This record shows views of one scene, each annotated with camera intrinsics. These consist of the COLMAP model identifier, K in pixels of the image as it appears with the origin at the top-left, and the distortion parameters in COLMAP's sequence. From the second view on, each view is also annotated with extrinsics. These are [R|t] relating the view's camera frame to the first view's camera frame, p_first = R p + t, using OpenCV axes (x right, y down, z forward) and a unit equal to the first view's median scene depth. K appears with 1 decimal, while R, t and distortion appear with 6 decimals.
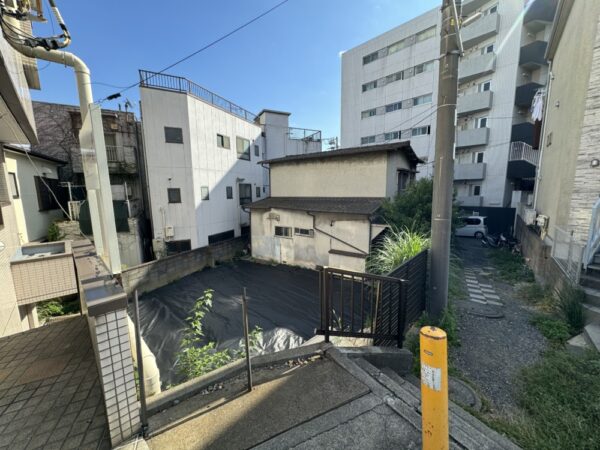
lens RADIAL K [[237.8, 0, 298.3], [0, 237.8, 225.7], [0, 0, 1]] dist [0.000823, 0.000525]
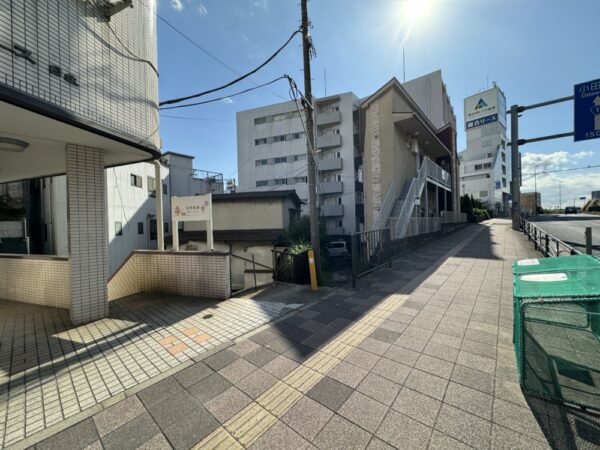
lens RADIAL K [[237.8, 0, 299.8], [0, 237.8, 224.4], [0, 0, 1]] dist [0.000823, 0.000525]
pose [[0.900707, -0.013477, 0.434218, -0.080165], [0.080092, 0.987537, -0.135486, 0.029513], [-0.426980, 0.156810, 0.890561, -0.158145]]
